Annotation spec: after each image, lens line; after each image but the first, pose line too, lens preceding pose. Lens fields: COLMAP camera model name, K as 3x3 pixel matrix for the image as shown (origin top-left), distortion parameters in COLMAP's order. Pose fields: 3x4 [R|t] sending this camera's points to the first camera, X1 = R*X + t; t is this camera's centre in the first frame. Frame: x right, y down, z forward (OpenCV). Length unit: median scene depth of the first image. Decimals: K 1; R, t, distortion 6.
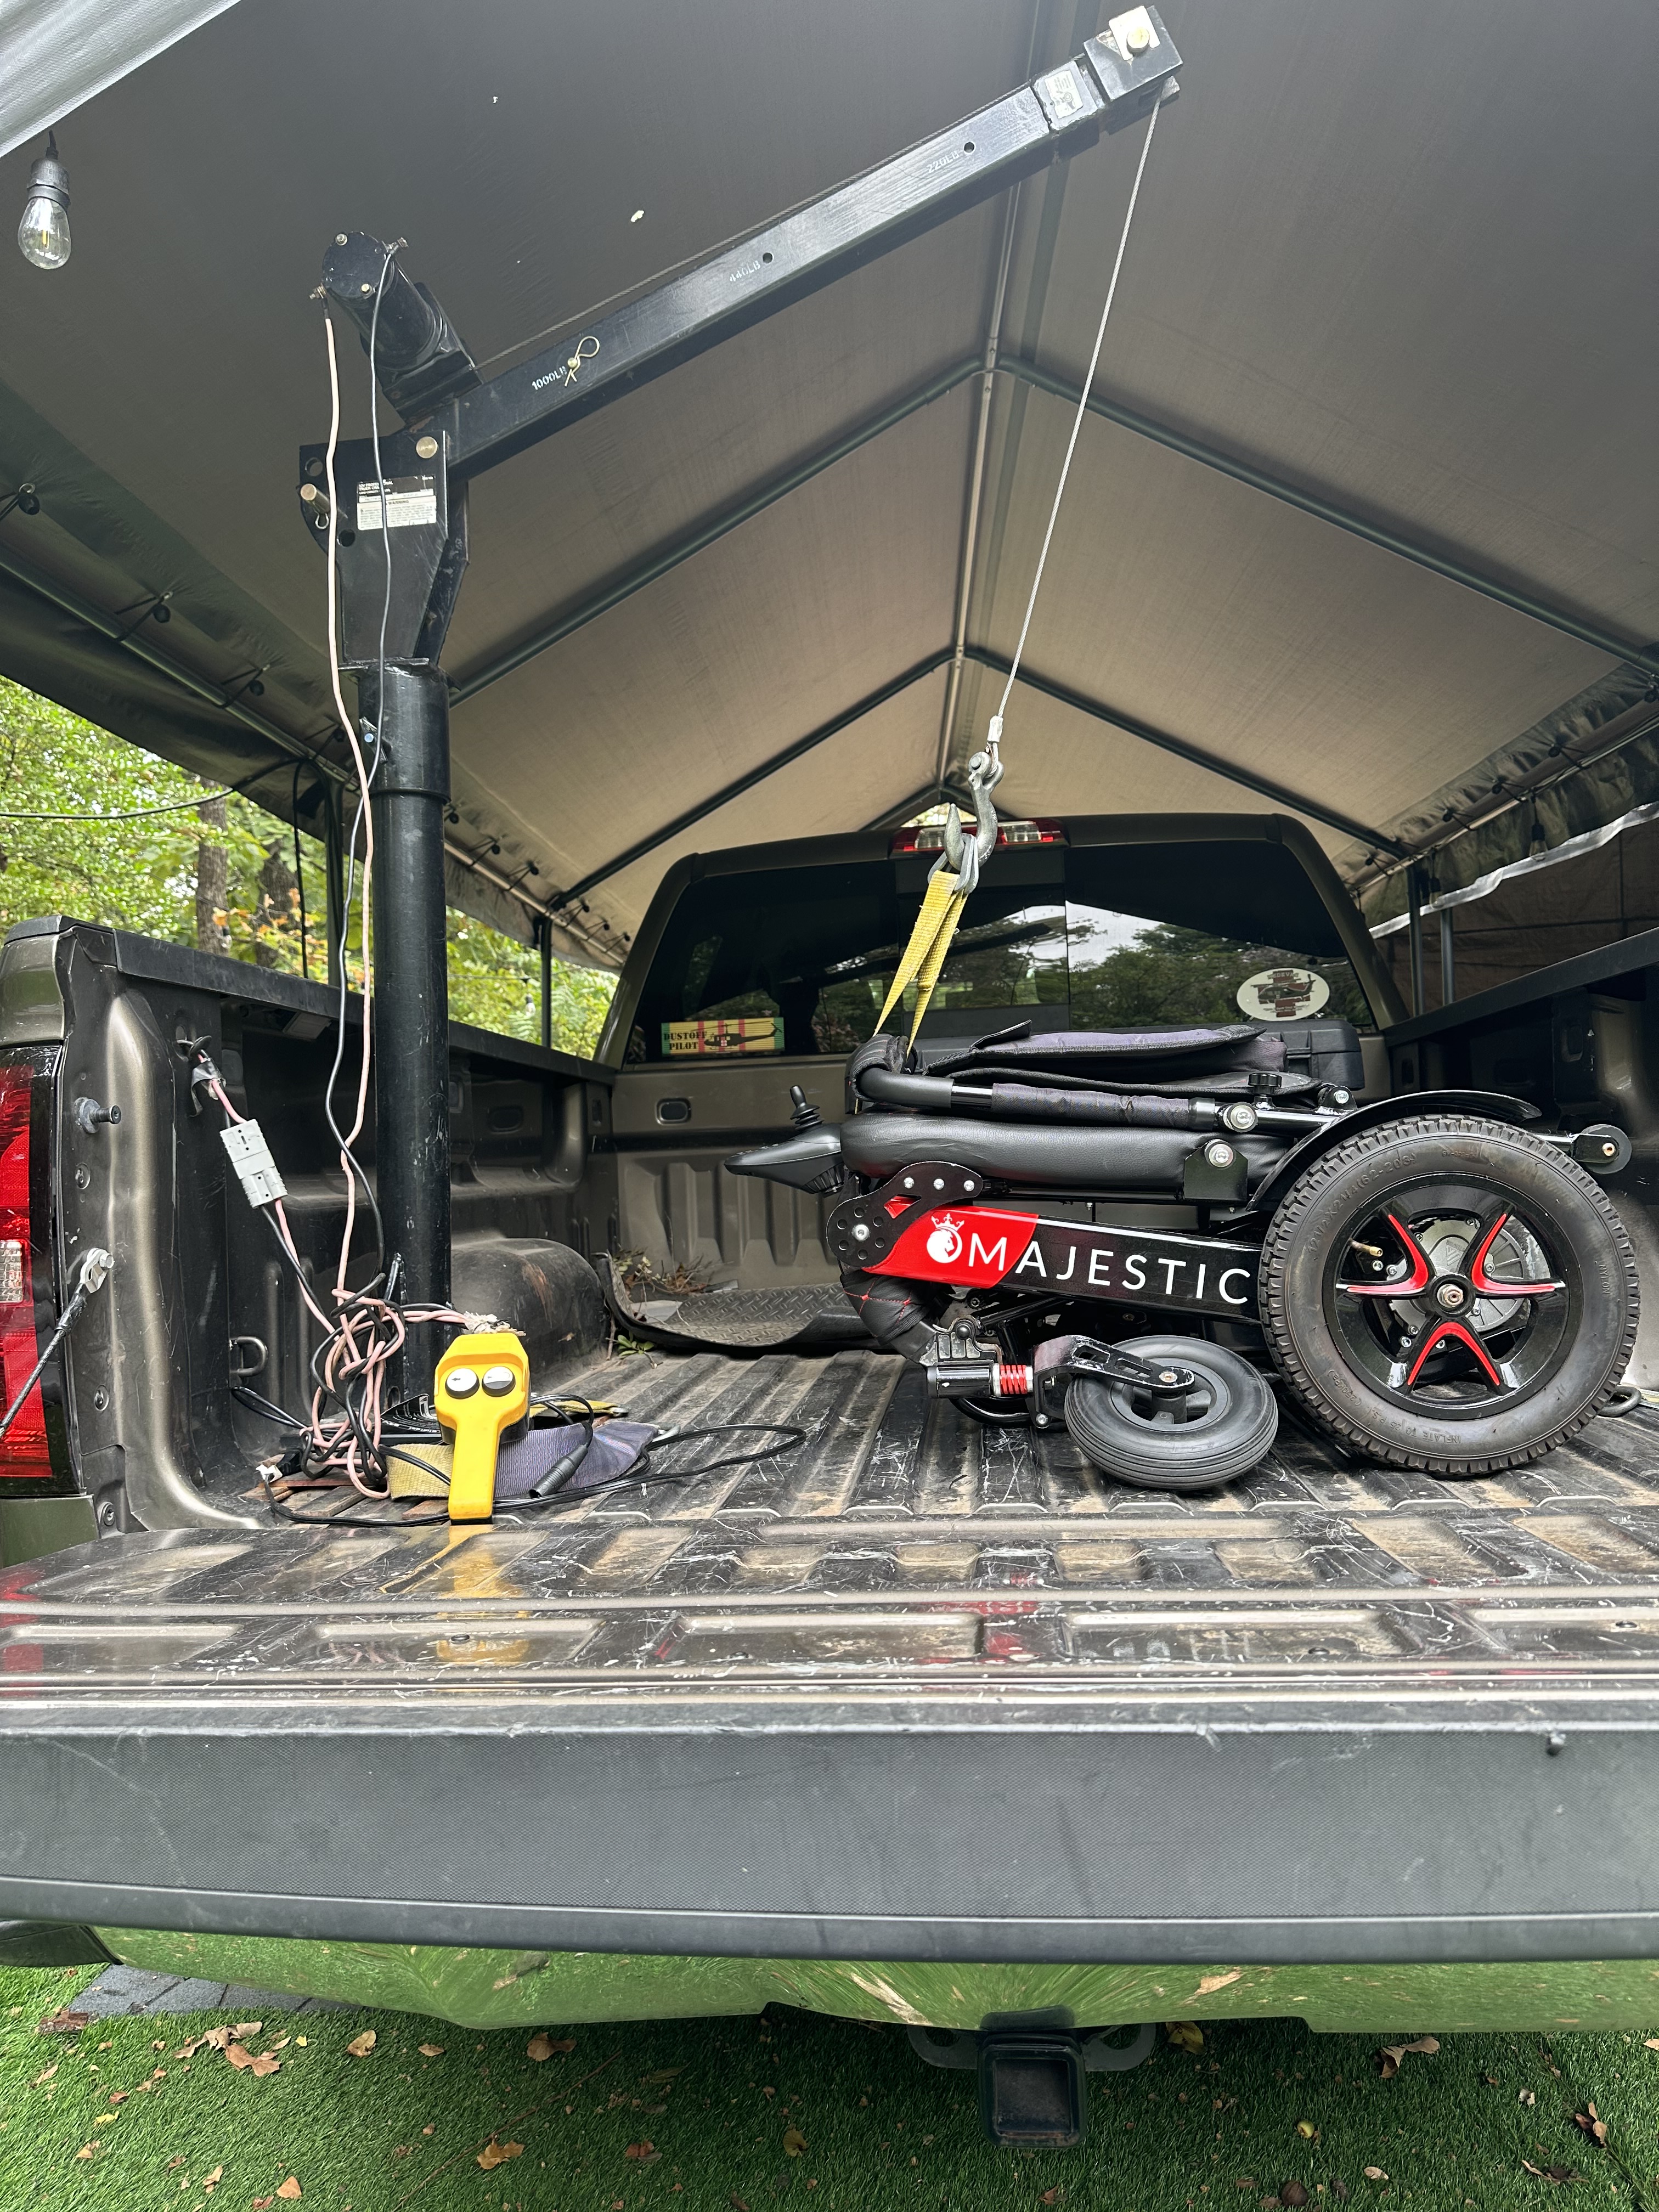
lens RADIAL K [[1548.6, 0, 827.5], [0, 1548.6, 1108.2], [0, 0, 1]] dist [-0.000056, -0.000320]
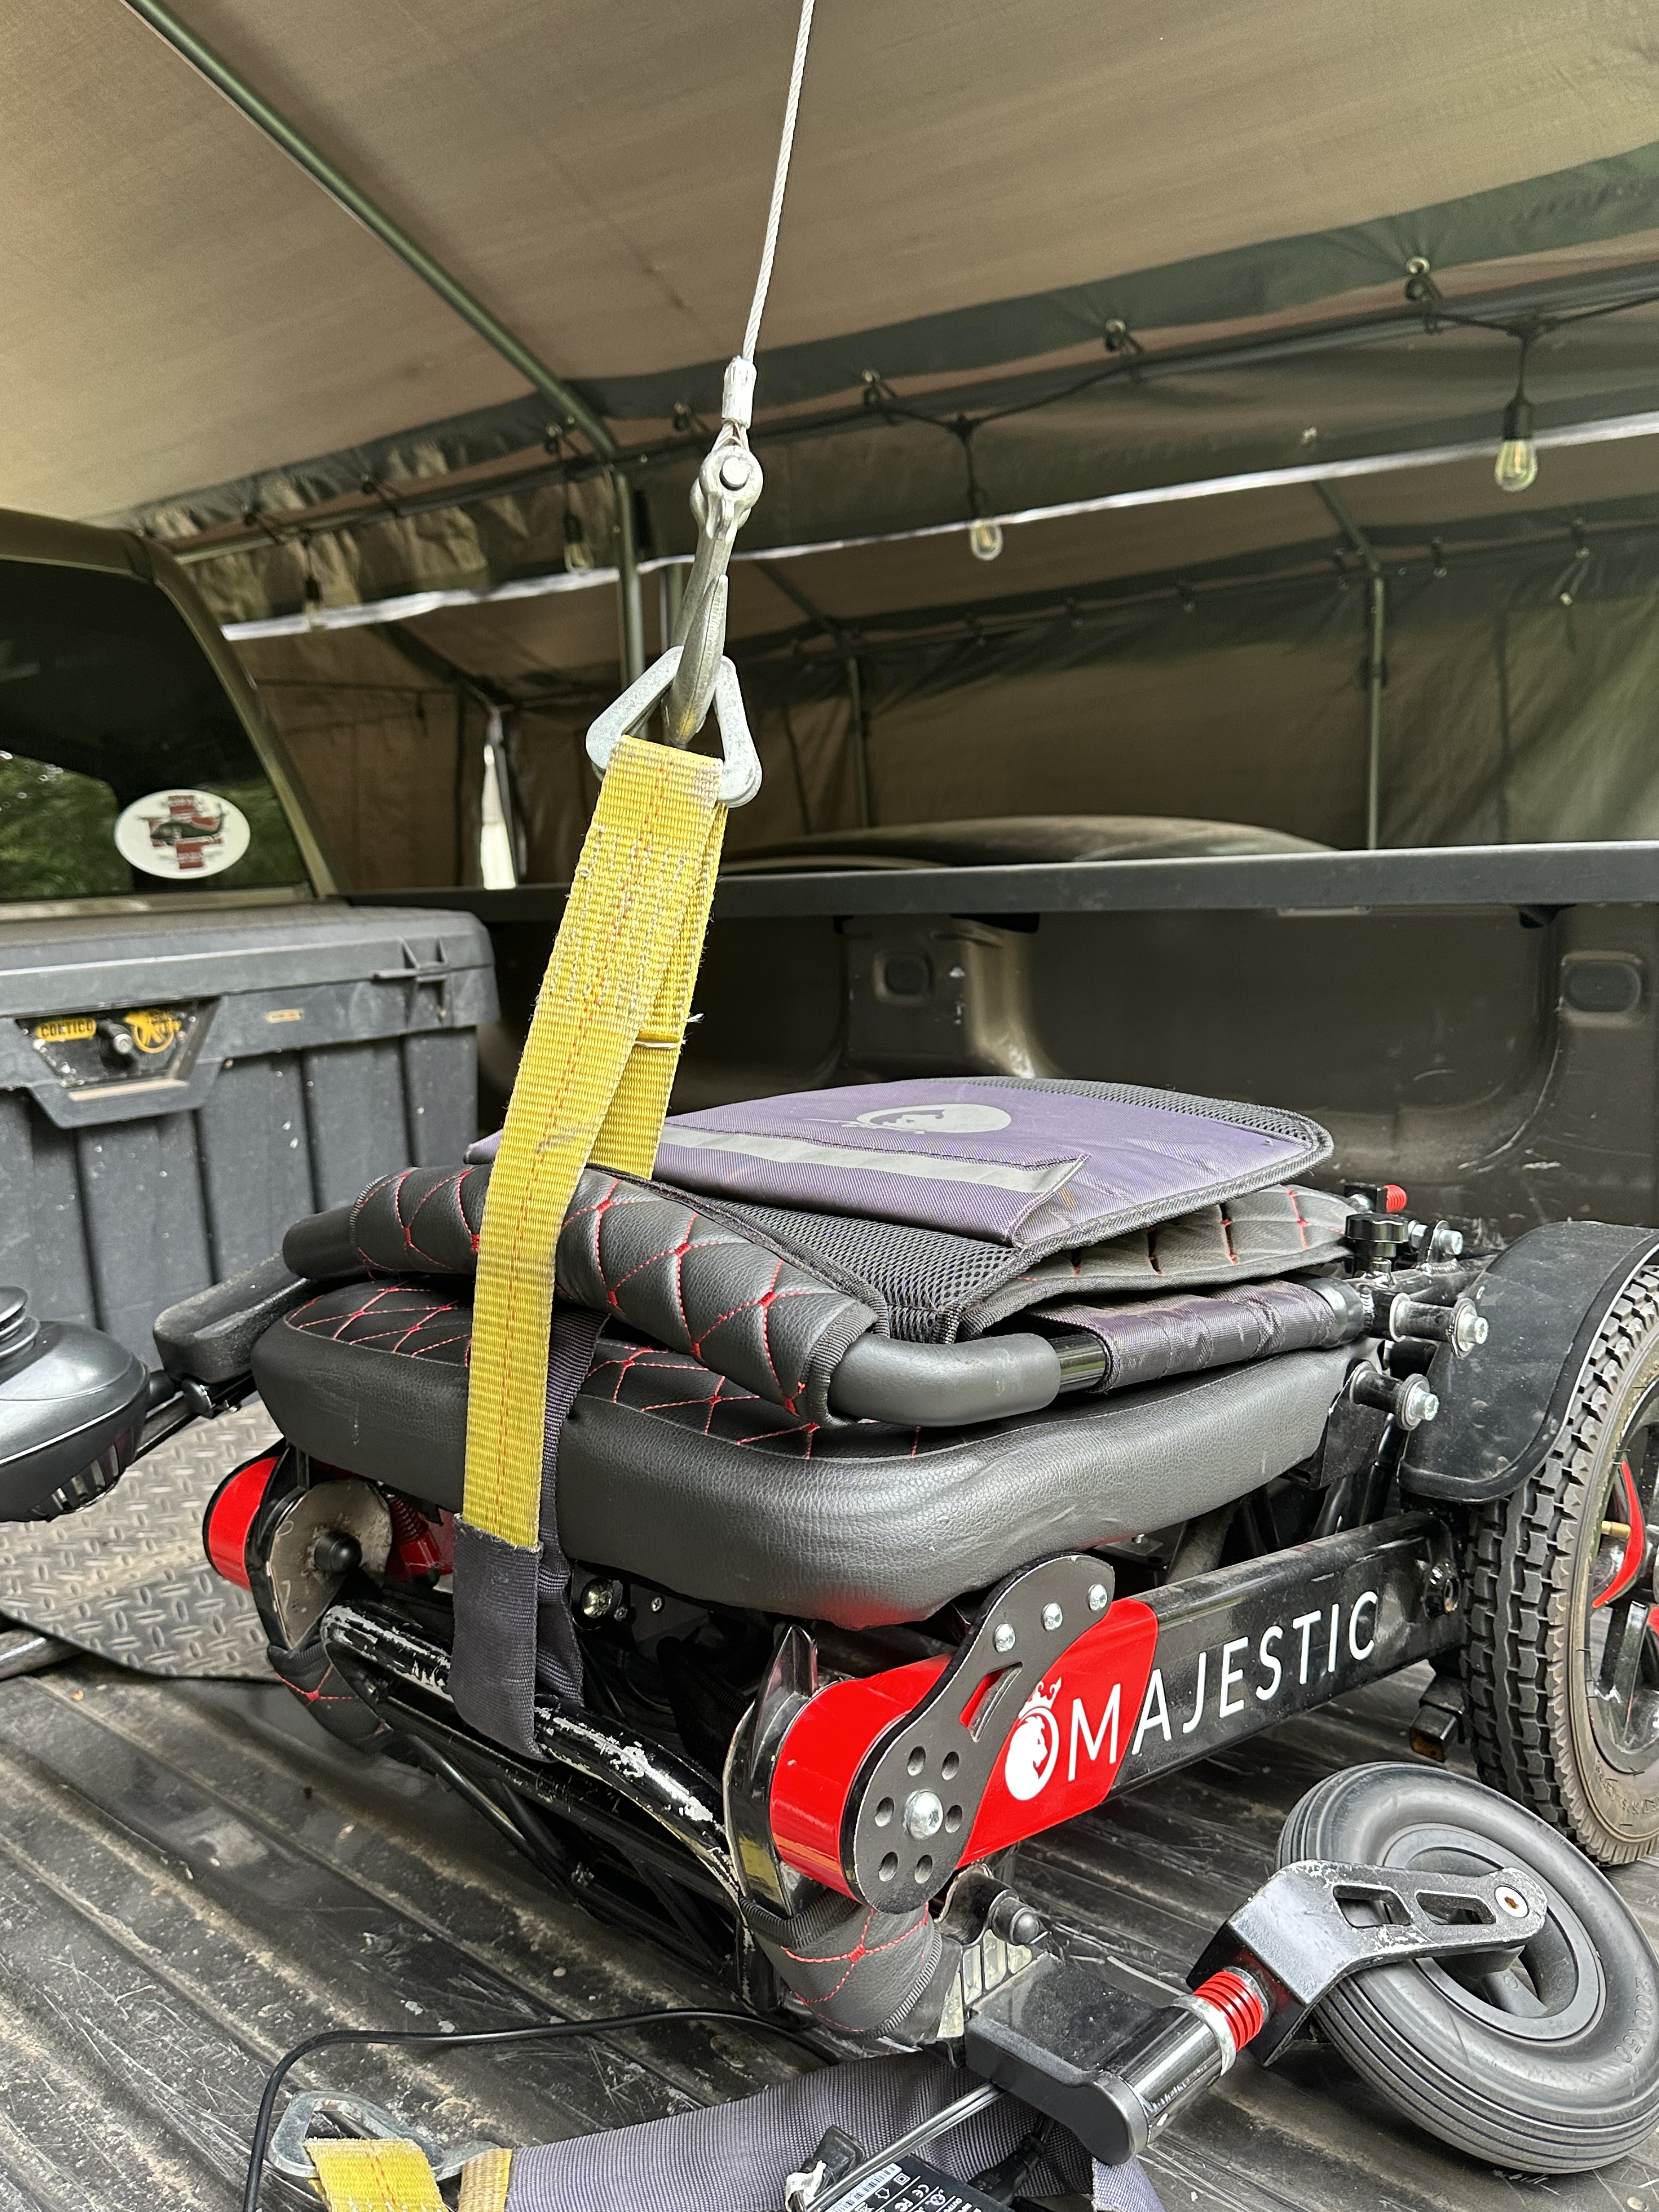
lens RADIAL K [[1782.8, 0, 831.3], [0, 1782.8, 1100.3], [0, 0, 1]] dist [0.002105, 0.000318]
pose [[0.591380, -0.098384, 0.800369, -0.303355], [-0.008695, 0.991694, 0.128327, -0.135153], [-0.806346, -0.082849, 0.585612, 0.790988]]
